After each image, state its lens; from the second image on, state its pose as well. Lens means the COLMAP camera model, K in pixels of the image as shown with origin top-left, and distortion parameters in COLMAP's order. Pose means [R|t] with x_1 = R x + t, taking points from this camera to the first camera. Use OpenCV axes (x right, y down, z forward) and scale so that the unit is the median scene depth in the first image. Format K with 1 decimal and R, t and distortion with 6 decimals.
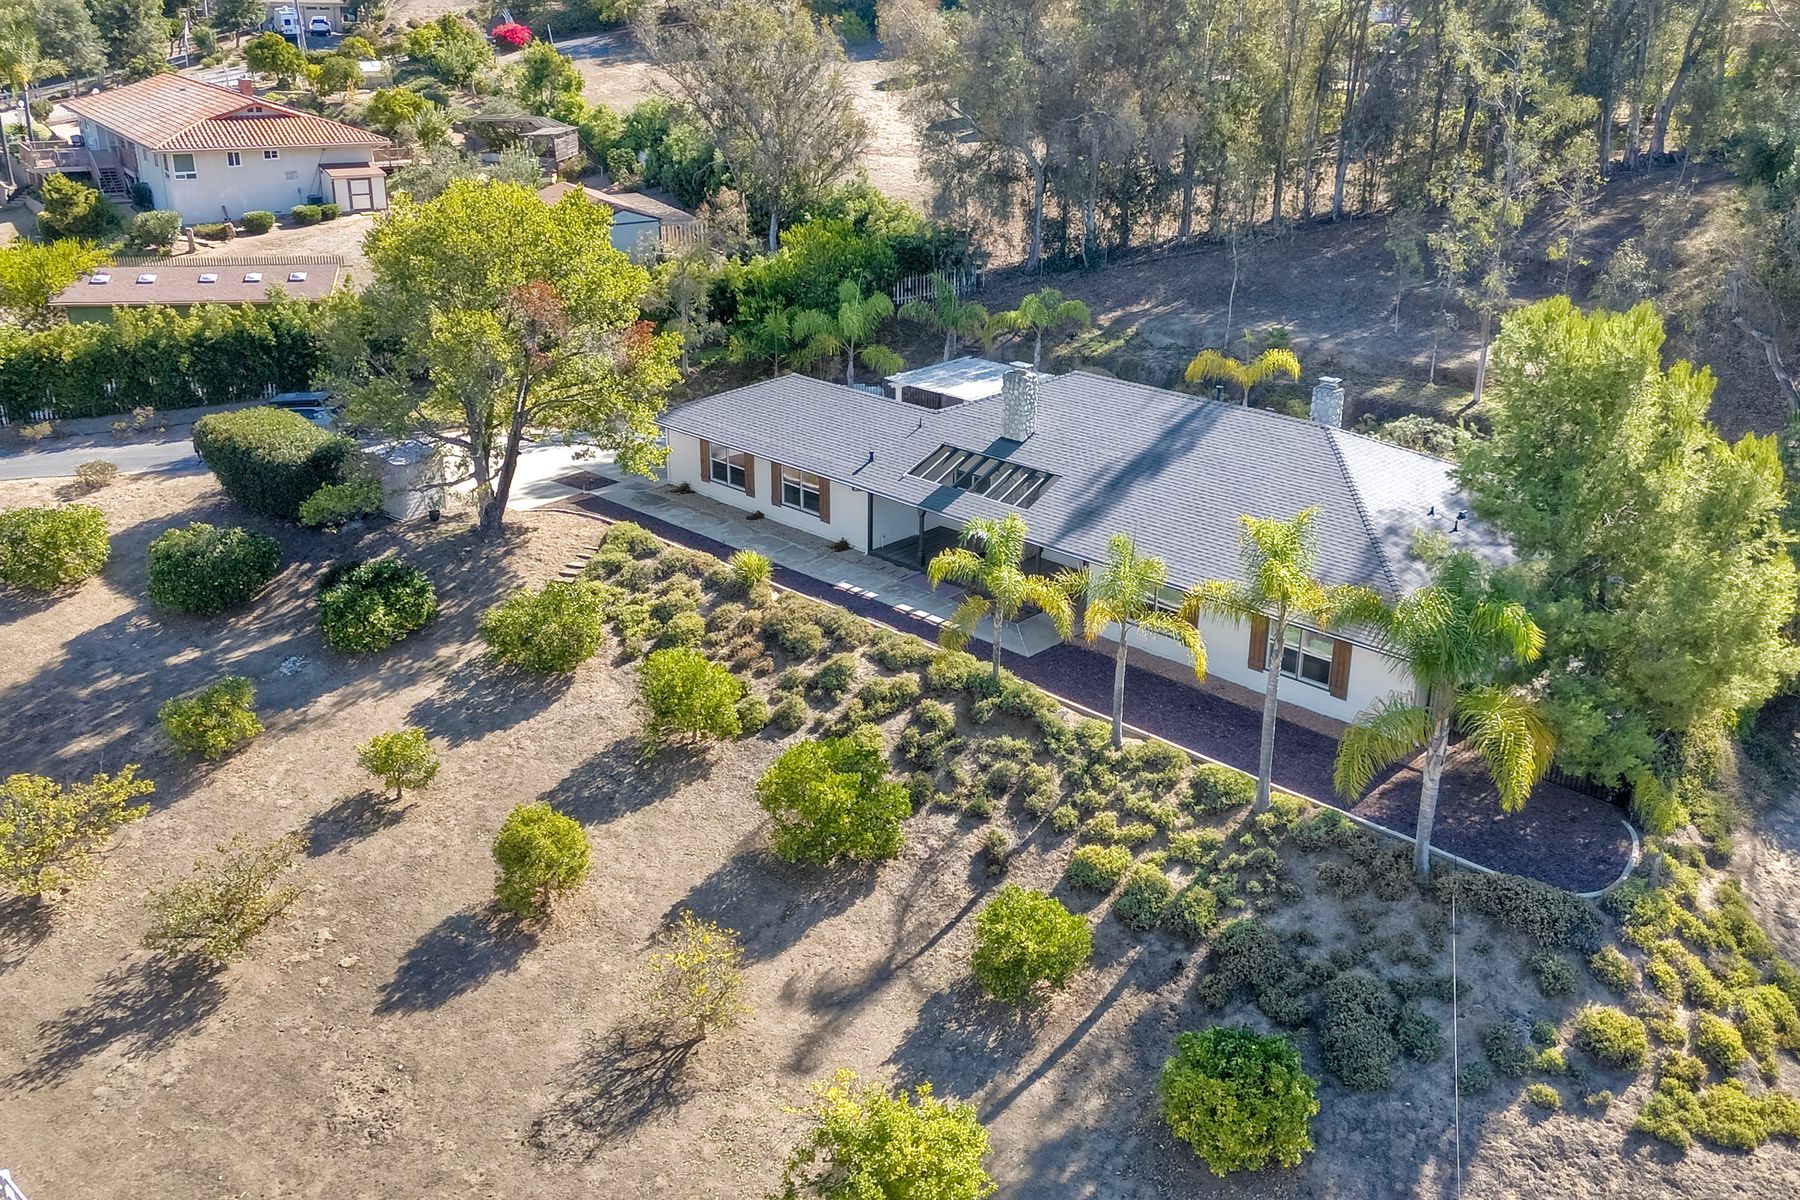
lens RADIAL K [[1607.6, 0, 906.7], [0, 1607.6, 602.1], [0, 0, 1]] dist [0.074508, -0.066898]
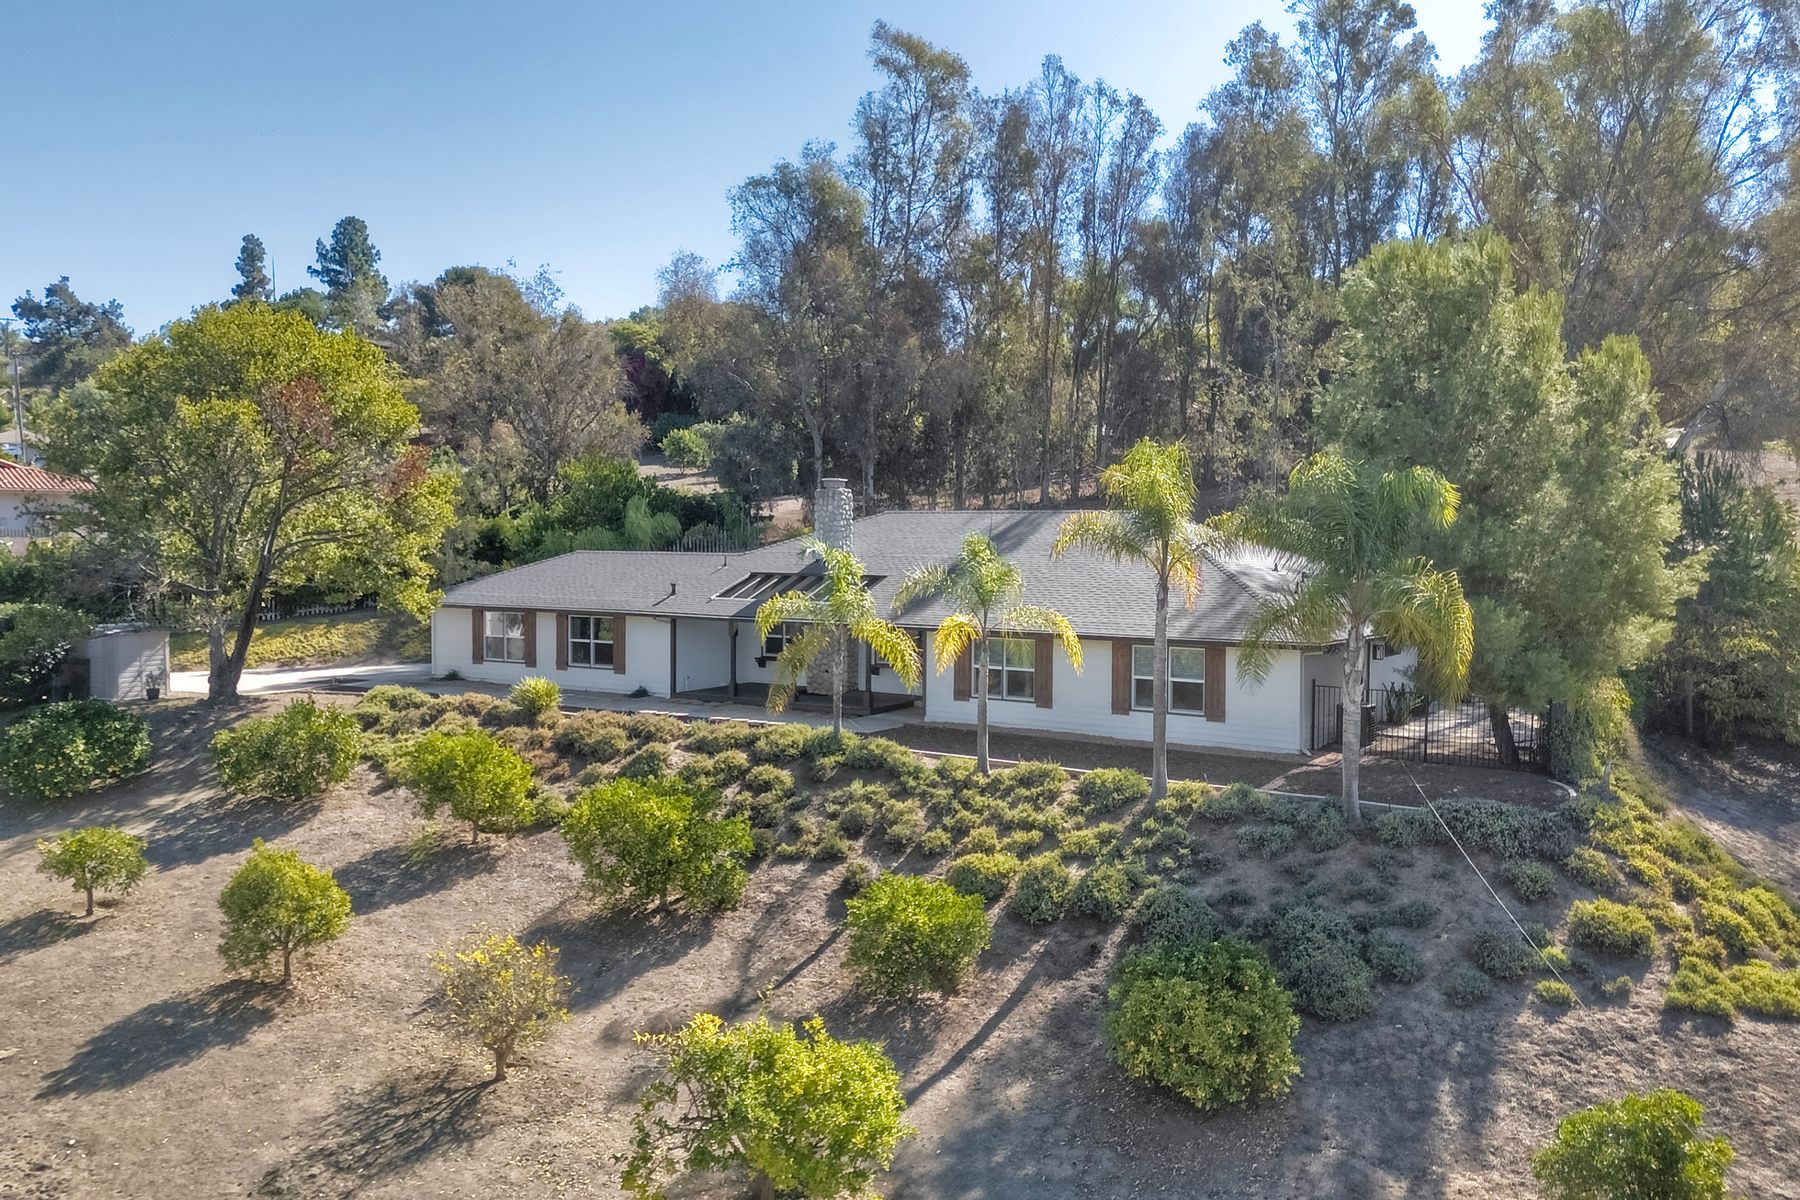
lens RADIAL K [[1607.6, 0, 900.2], [0, 1607.6, 617.1], [0, 0, 1]] dist [0.074508, -0.066898]
pose [[0.986612, -0.012728, 0.162588, -0.061340], [0.064146, 0.946882, -0.315120, 0.312037], [-0.149940, 0.321331, 0.935021, 0.182344]]
